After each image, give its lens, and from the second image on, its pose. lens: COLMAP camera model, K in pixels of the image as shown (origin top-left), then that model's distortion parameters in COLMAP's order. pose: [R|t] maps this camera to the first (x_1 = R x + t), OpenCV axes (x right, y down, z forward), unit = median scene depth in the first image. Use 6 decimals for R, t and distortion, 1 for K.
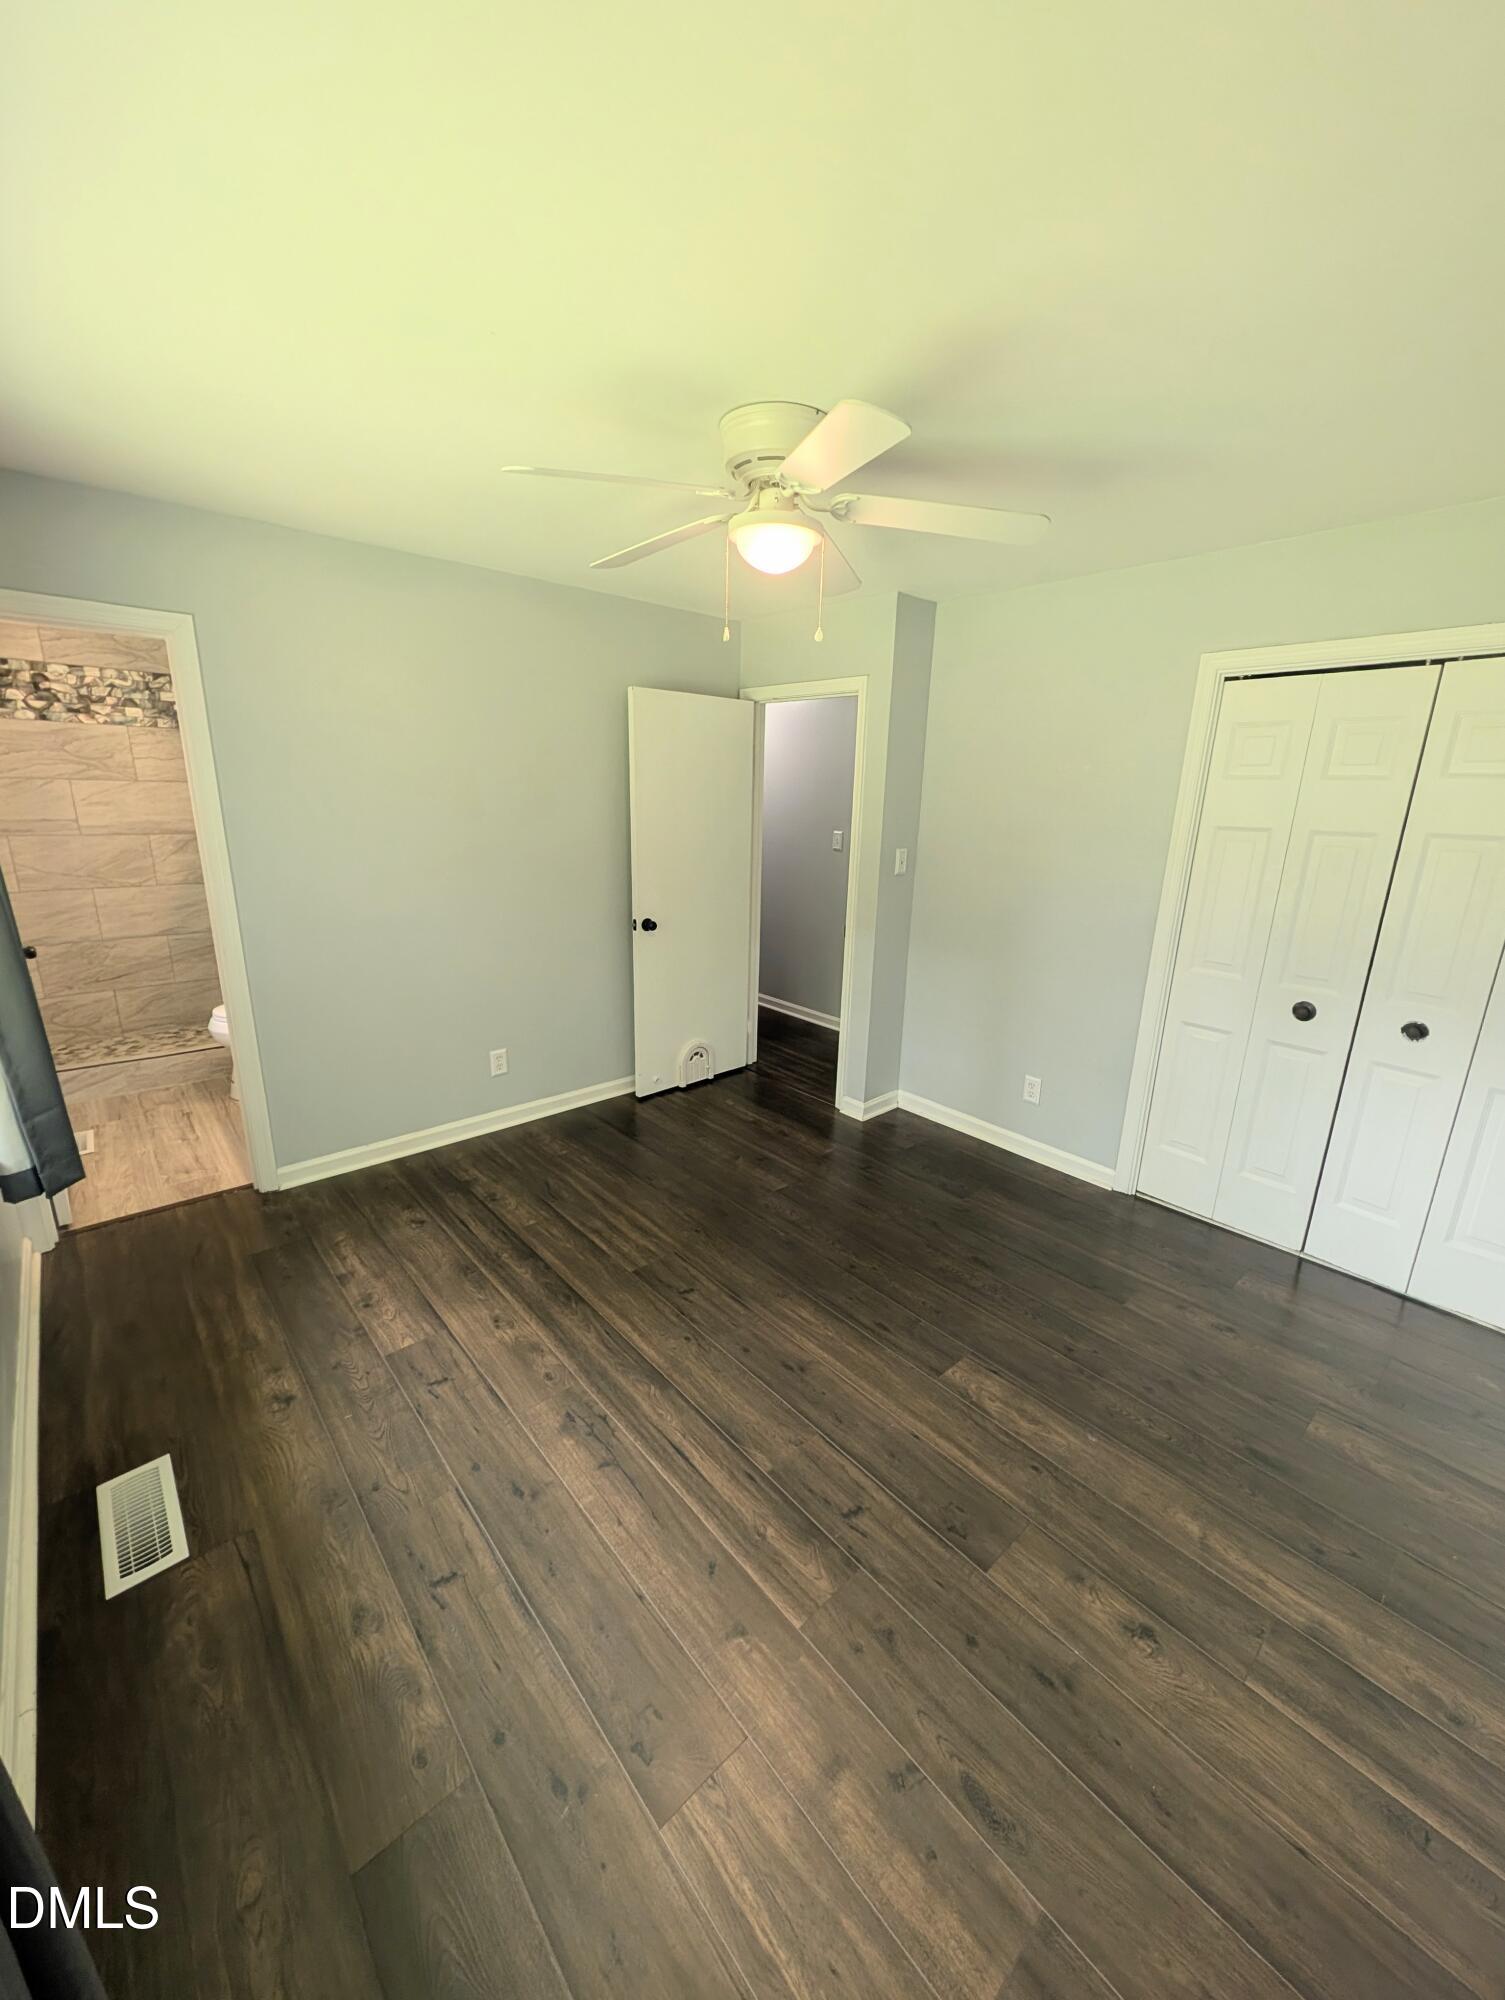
lens RADIAL K [[772.3, 0, 754.0], [0, 772.3, 1001.6], [0, 0, 1]] dist [-0.003027, 0.000206]
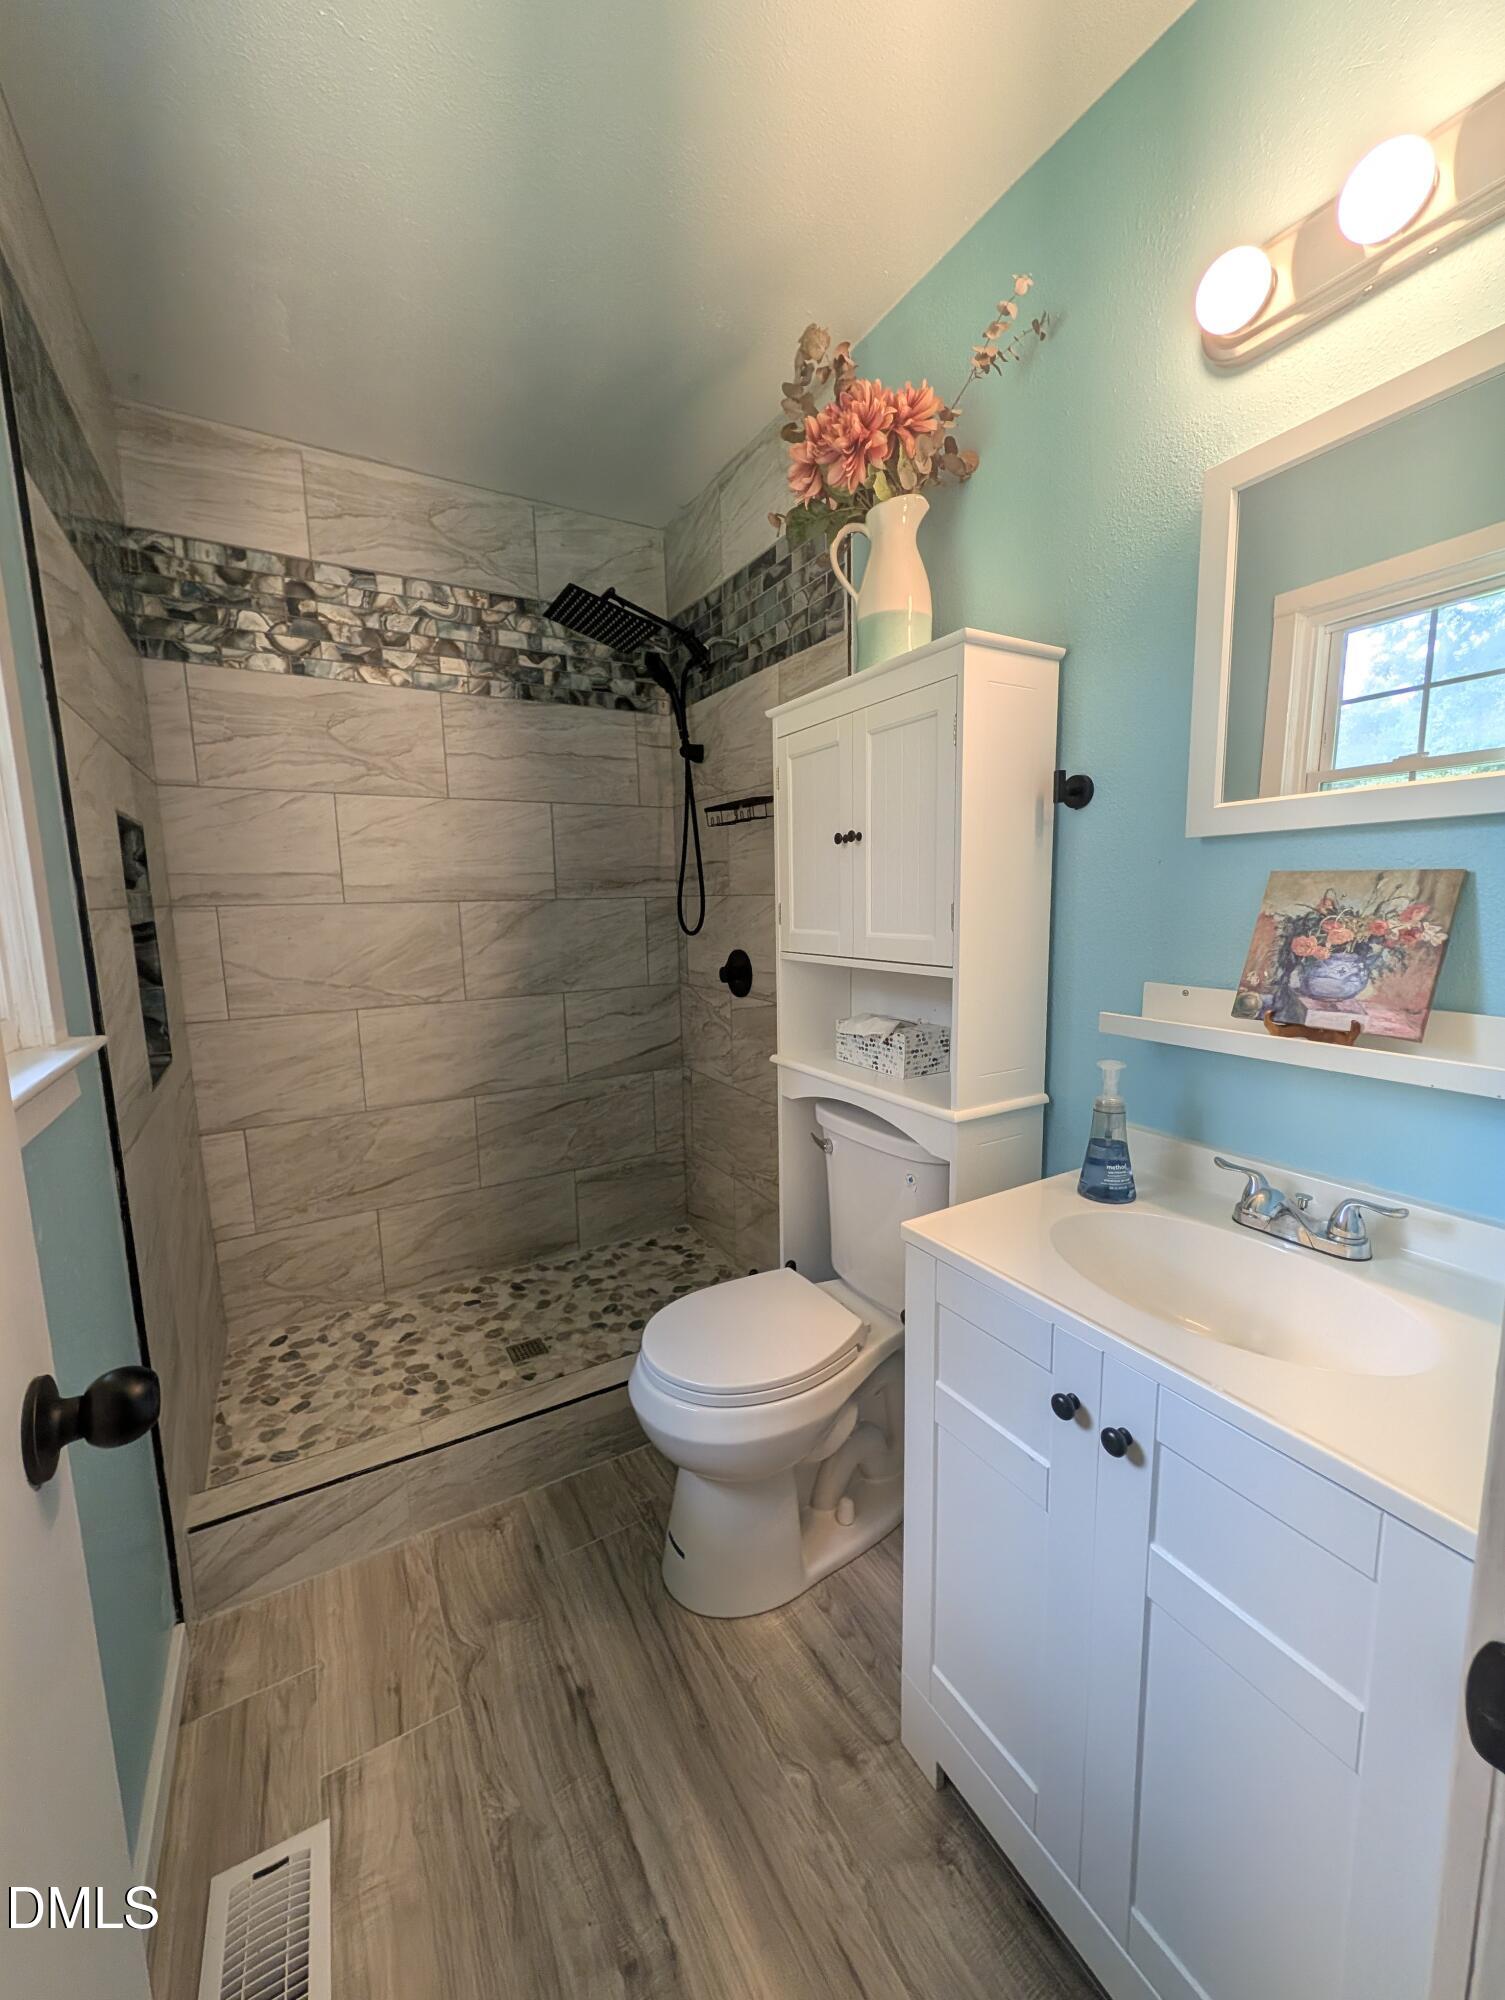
lens RADIAL K [[772.3, 0, 746.2], [0, 772.3, 1004.4], [0, 0, 1]] dist [-0.003027, 0.000206]
pose [[0.978159, -0.020164, -0.206880, -0.527938], [-0.007228, 0.991382, -0.130803, -0.089498], [0.207735, 0.129441, 0.969583, 0.589230]]
